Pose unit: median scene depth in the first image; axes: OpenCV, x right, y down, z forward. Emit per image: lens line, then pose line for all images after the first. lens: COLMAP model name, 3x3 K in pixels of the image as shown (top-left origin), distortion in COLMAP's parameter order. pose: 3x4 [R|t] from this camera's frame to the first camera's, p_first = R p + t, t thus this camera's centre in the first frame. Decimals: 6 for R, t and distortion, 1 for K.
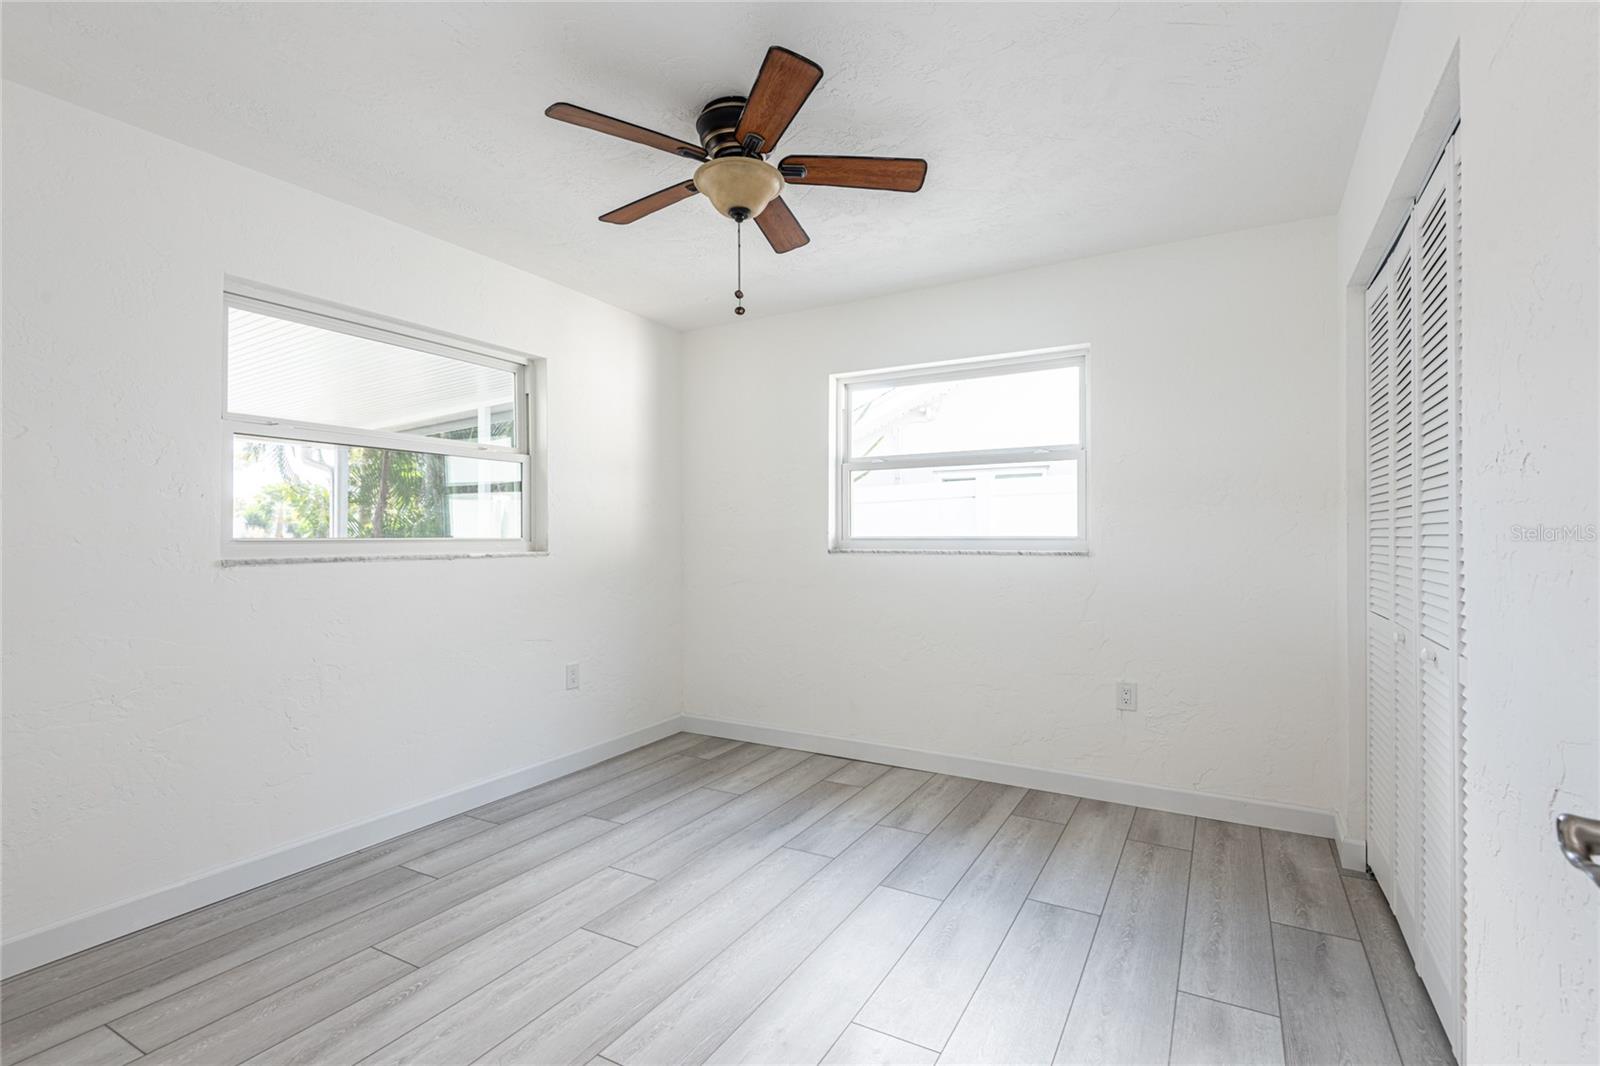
lens RADIAL K [[741.9, 0, 800.0], [0, 741.9, 533.0], [0, 0, 1]] dist [0.017329, -0.010670]
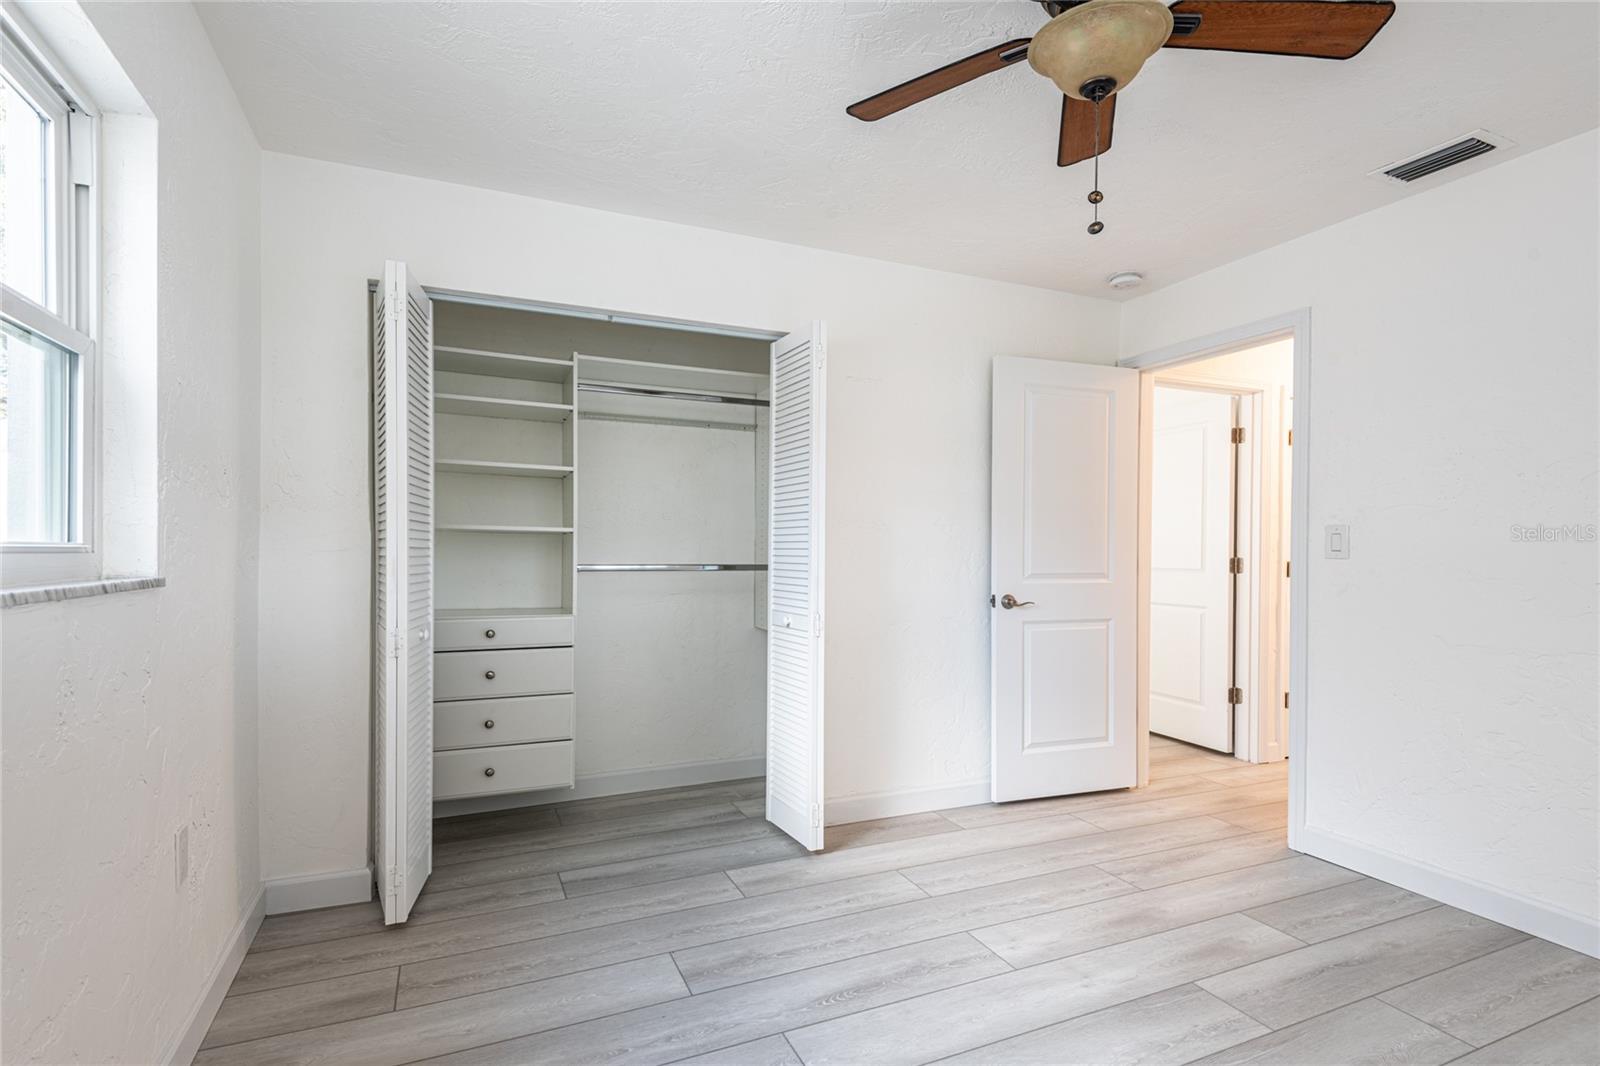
lens RADIAL K [[741.9, 0, 800.0], [0, 741.9, 533.0], [0, 0, 1]] dist [0.017329, -0.010670]
pose [[-0.800933, 0.004497, 0.598737, -0.254156], [-0.014441, 0.999536, -0.026824, 0.023416], [-0.598580, -0.030130, -0.800496, 1.555733]]
